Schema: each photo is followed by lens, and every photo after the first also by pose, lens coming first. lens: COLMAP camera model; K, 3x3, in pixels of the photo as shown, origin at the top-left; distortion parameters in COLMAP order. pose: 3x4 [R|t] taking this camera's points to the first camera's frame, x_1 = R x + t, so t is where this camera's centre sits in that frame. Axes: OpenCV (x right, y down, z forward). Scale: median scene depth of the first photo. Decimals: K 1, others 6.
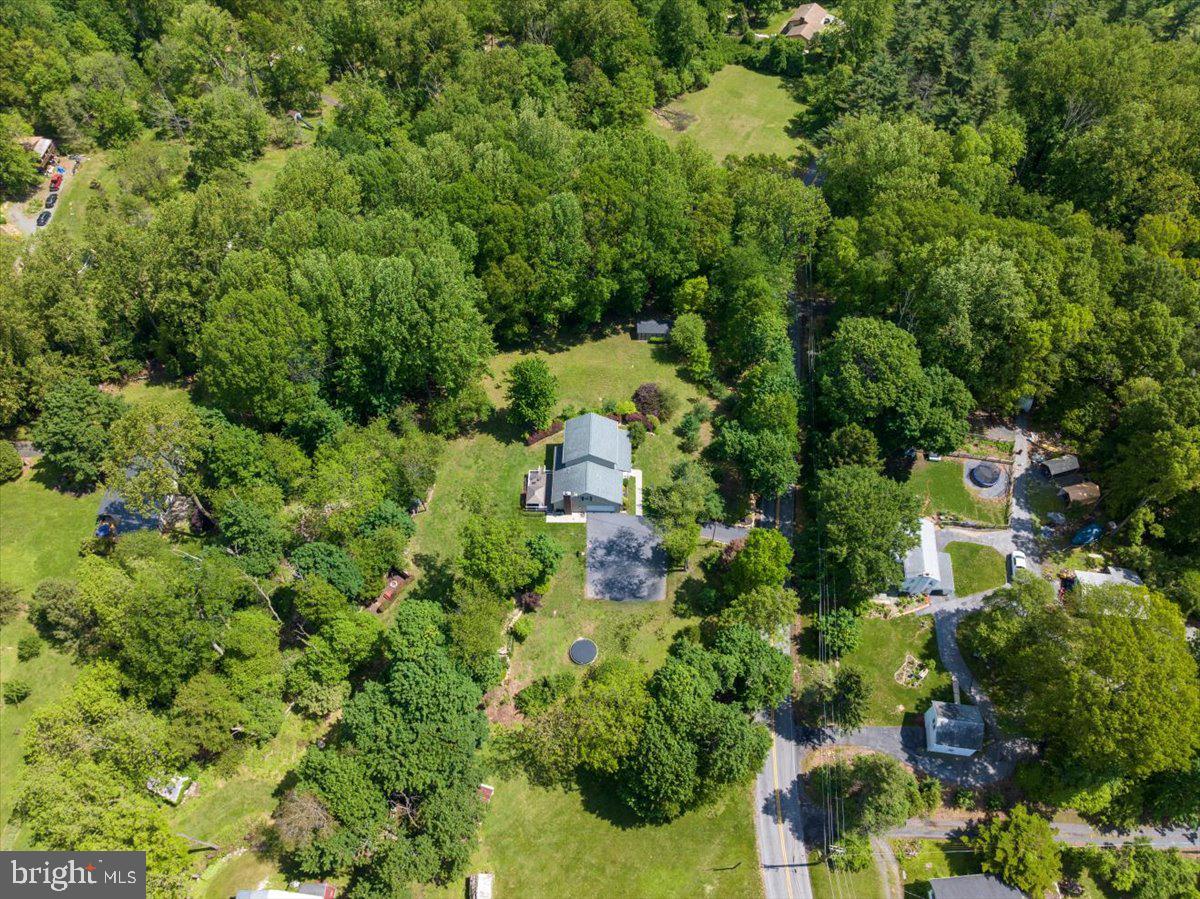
lens RADIAL K [[851.7, 0, 600.0], [0, 851.7, 449.5], [0, 0, 1]] dist [-0.039152, -0.002210]
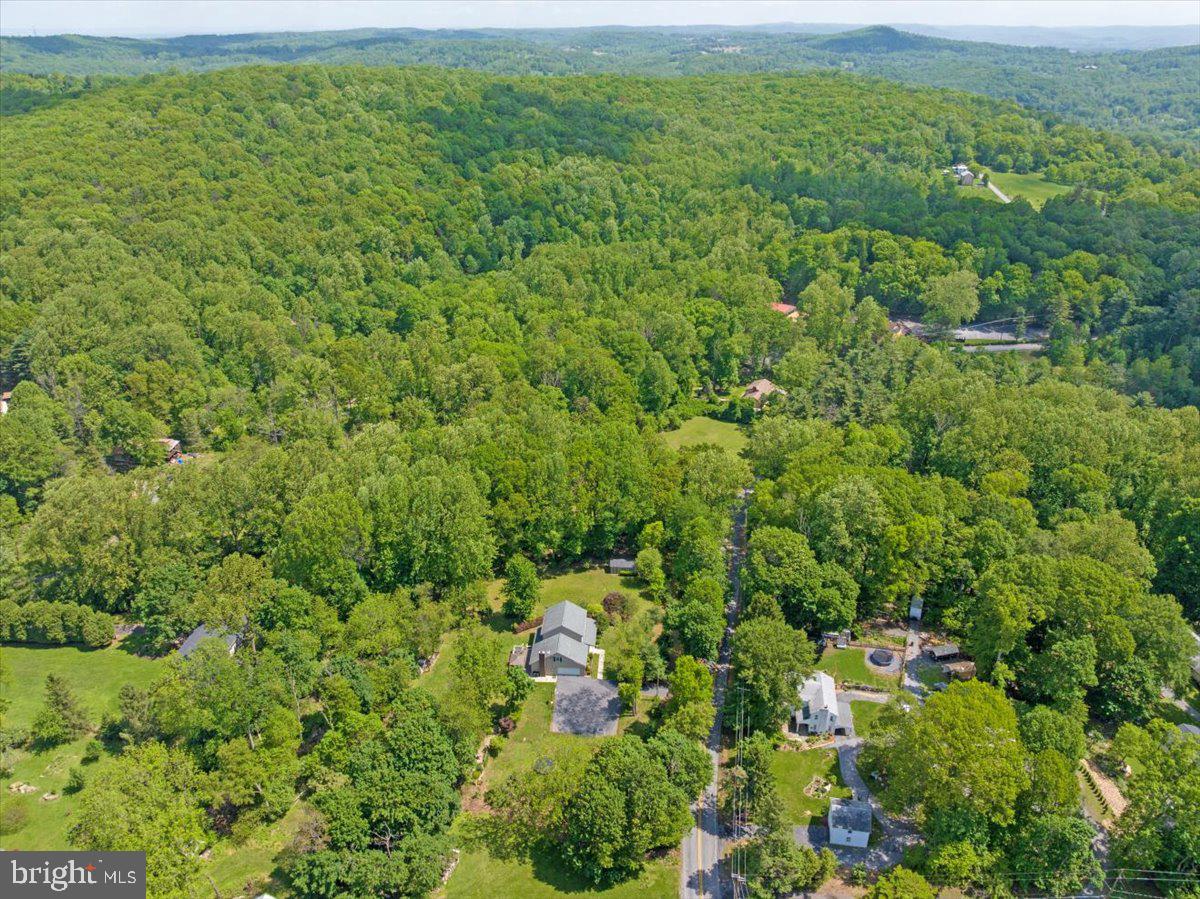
lens RADIAL K [[851.7, 0, 600.0], [0, 851.7, 449.5], [0, 0, 1]] dist [-0.039152, -0.002210]
pose [[0.999256, 0.019286, -0.033404, 0.079816], [-0.032597, 0.885204, -0.464059, 0.350442], [0.020619, 0.464803, 0.885174, -0.244777]]
